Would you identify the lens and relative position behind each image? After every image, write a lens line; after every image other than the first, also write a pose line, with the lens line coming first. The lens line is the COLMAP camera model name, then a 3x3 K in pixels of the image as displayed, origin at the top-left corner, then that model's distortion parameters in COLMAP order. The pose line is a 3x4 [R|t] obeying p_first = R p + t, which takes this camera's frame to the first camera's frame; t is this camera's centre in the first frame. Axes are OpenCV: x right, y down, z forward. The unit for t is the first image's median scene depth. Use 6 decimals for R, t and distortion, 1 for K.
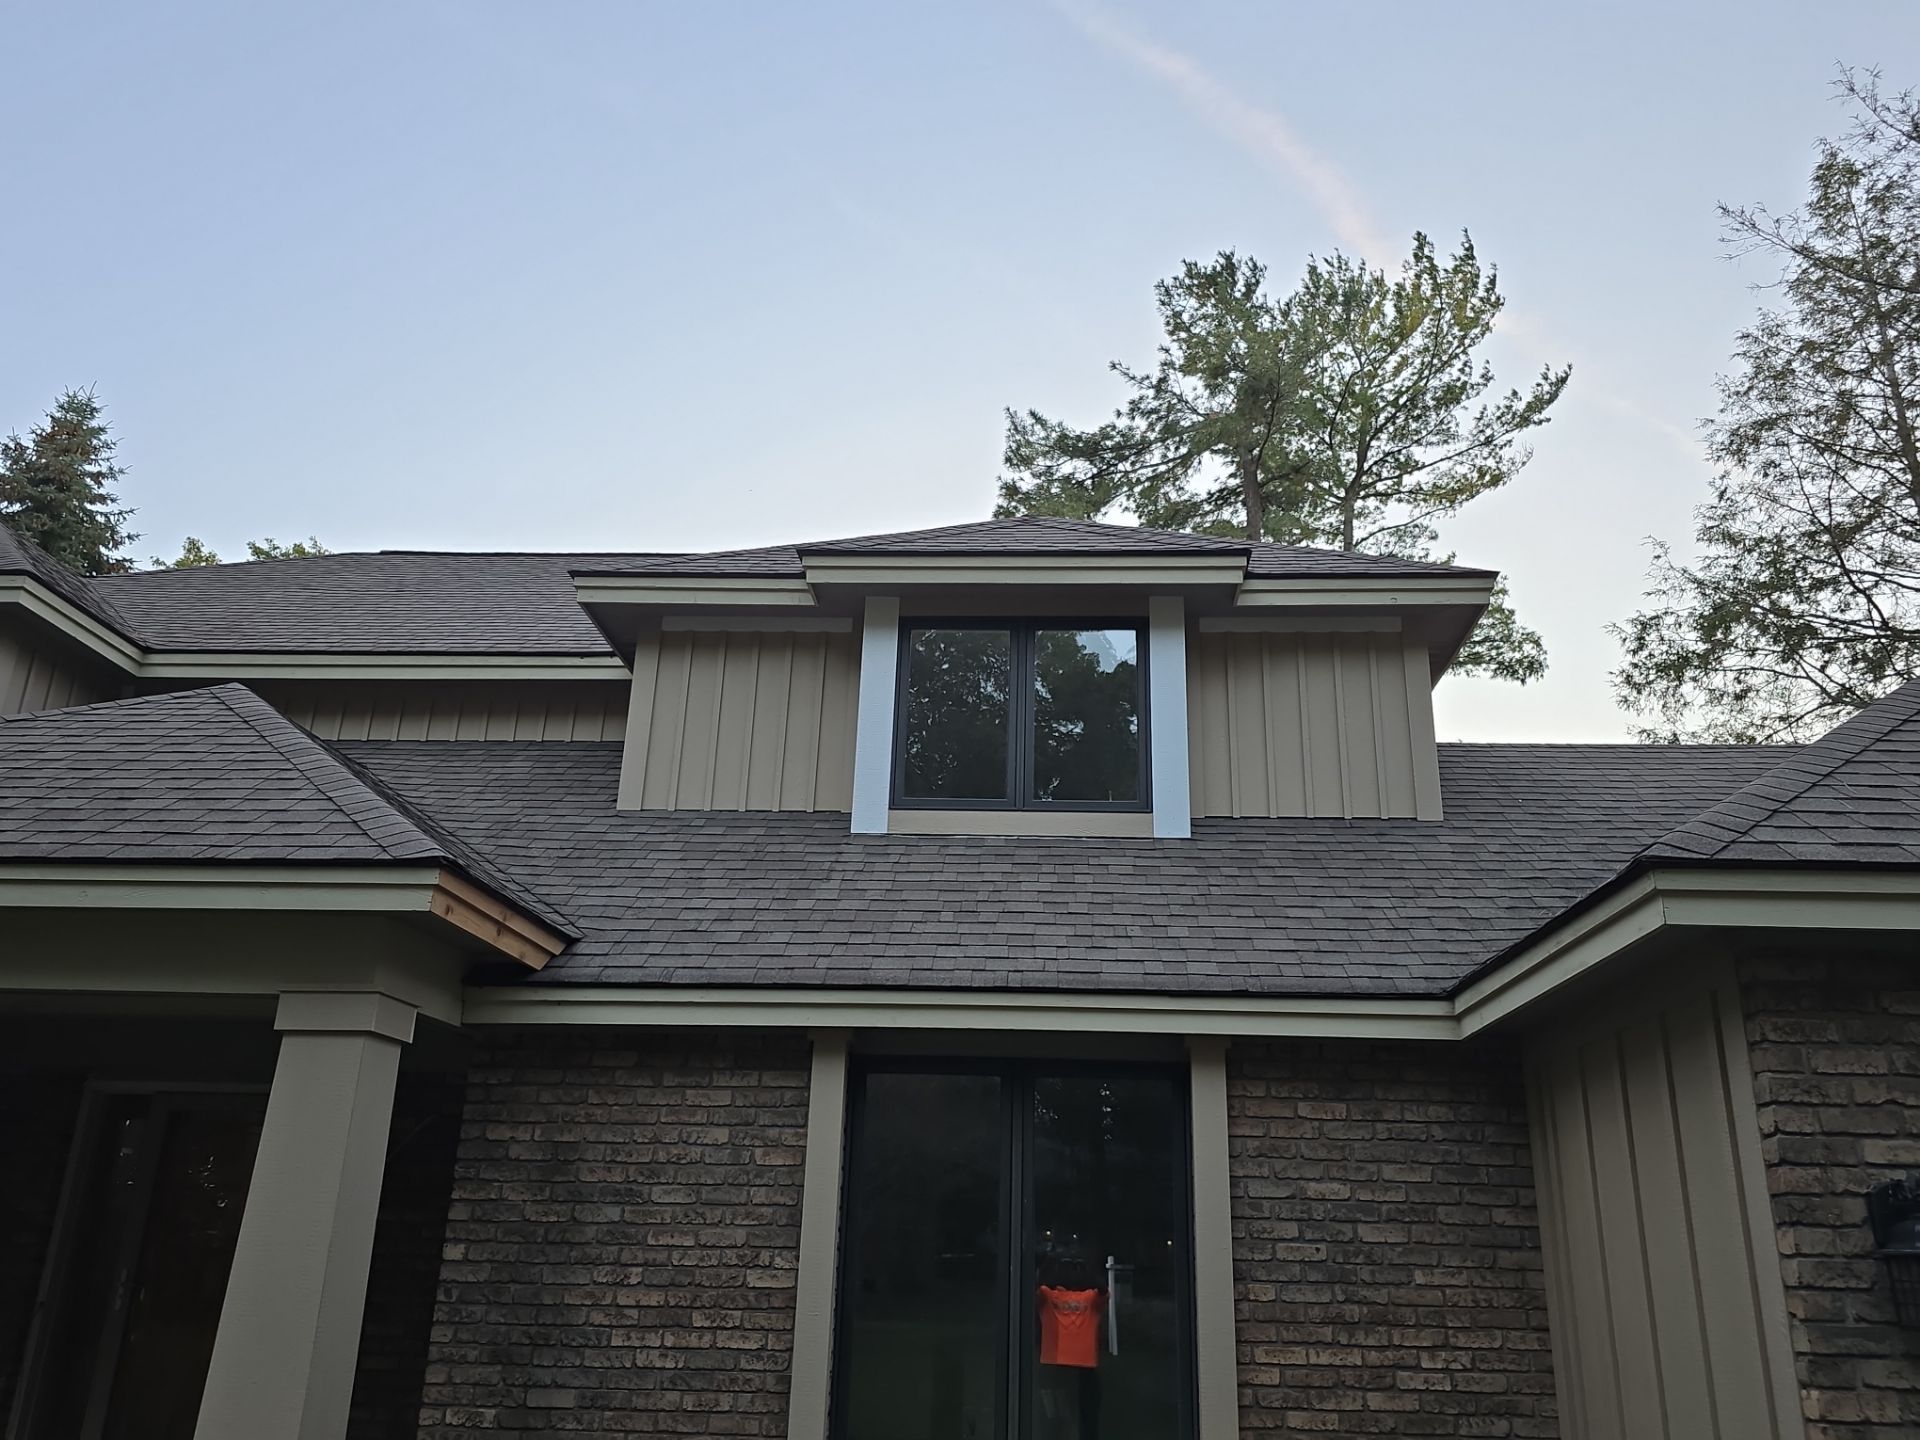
lens RADIAL K [[1472.1, 0, 955.6], [0, 1472.1, 712.2], [0, 0, 1]] dist [0.057617, -0.058363]
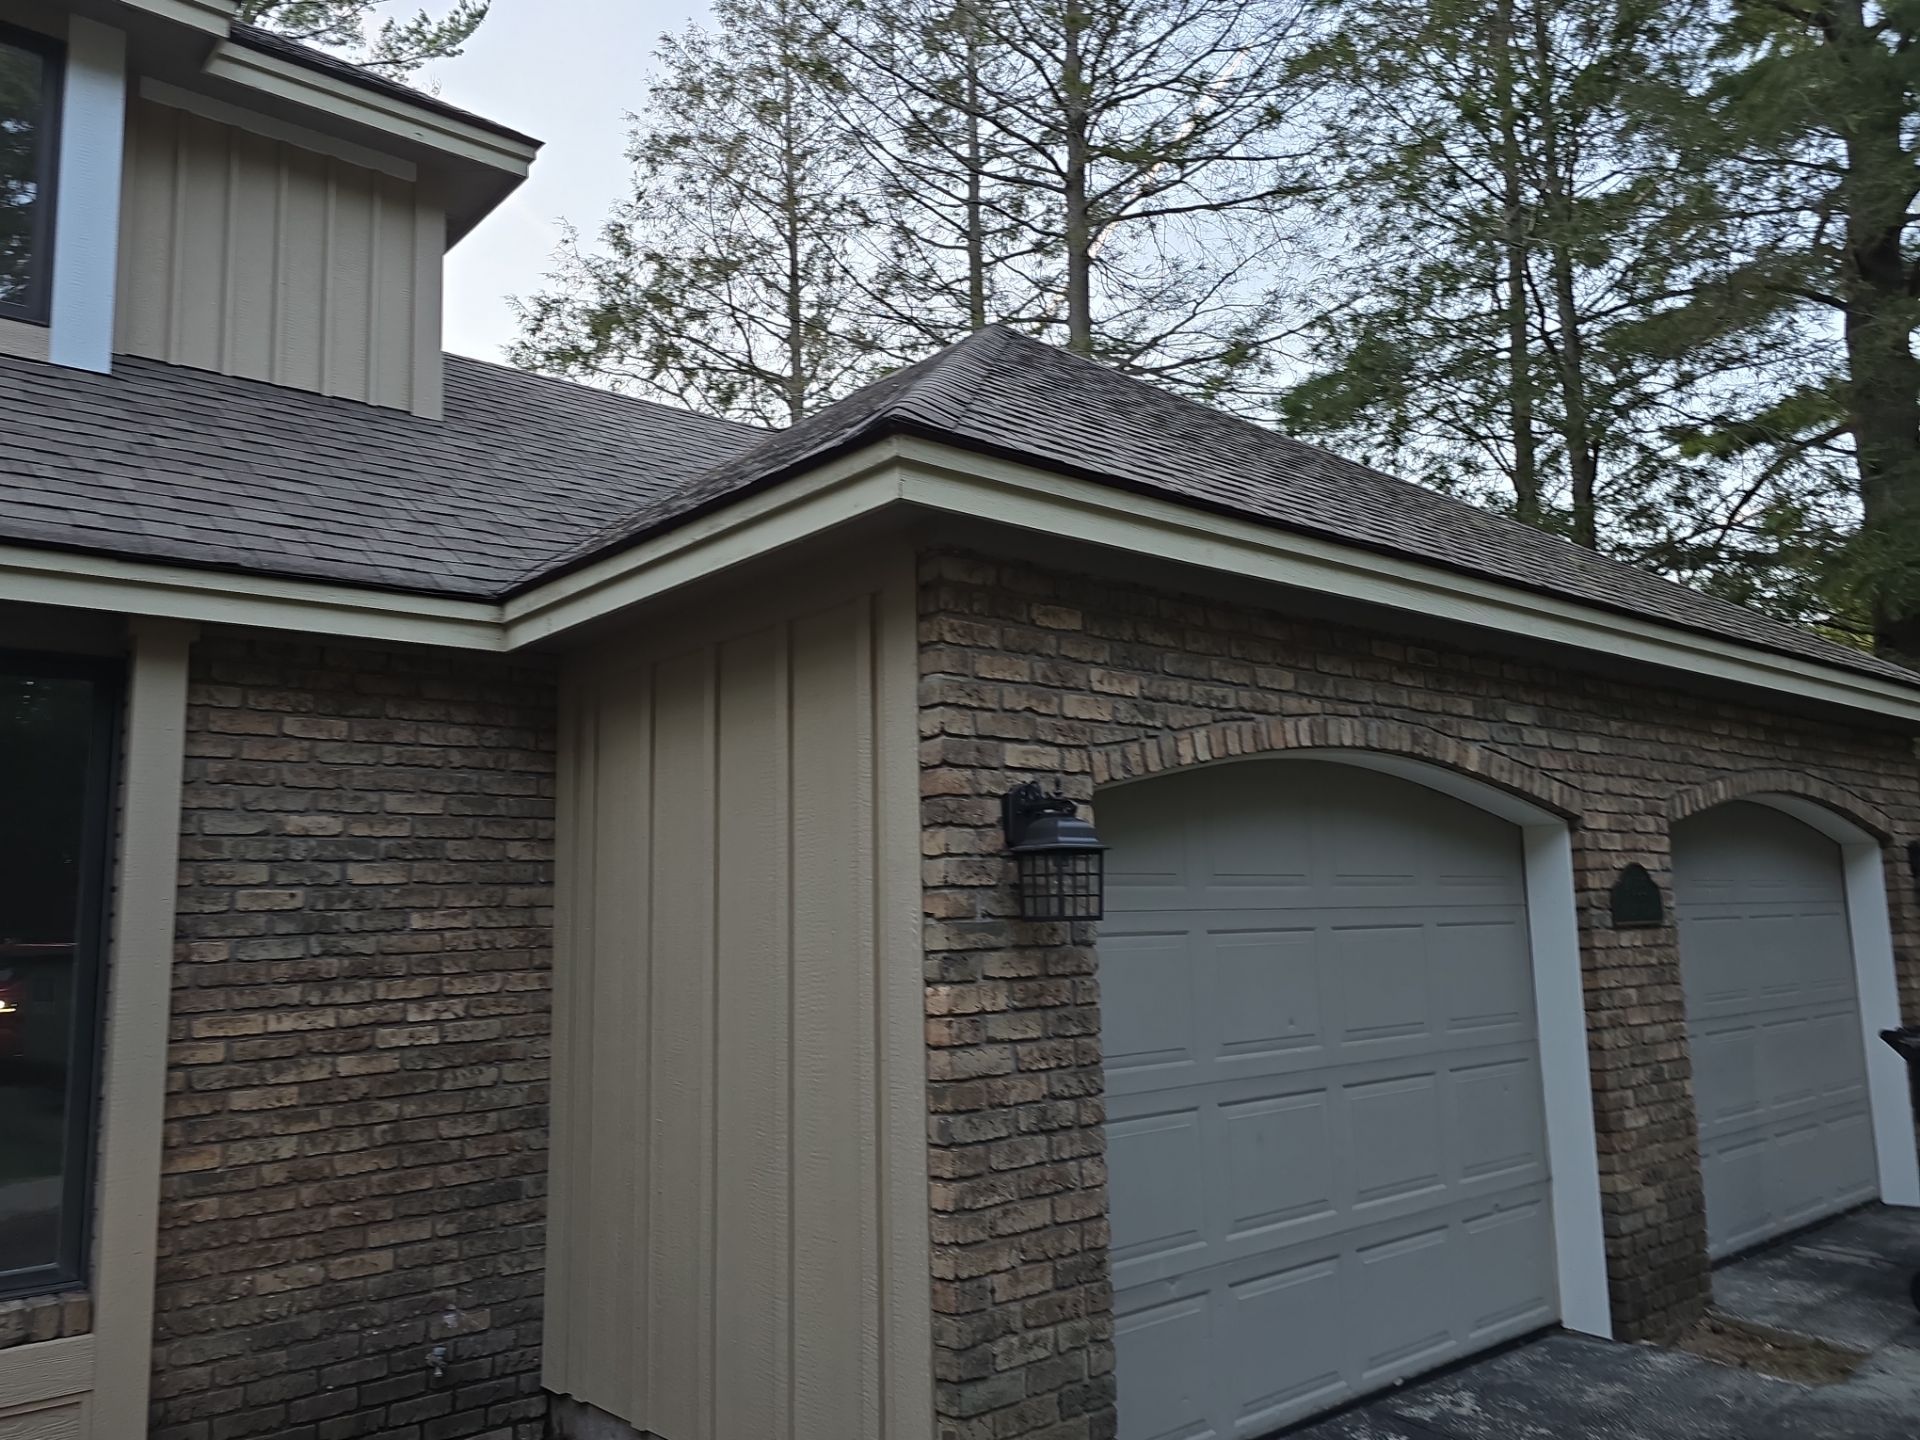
lens RADIAL K [[1472.1, 0, 955.6], [0, 1472.1, 712.2], [0, 0, 1]] dist [0.057617, -0.058363]
pose [[0.703482, 0.056672, 0.708450, -0.074846], [-0.196166, 0.973576, 0.116911, 0.107384], [-0.683104, -0.221218, 0.696011, 0.235244]]
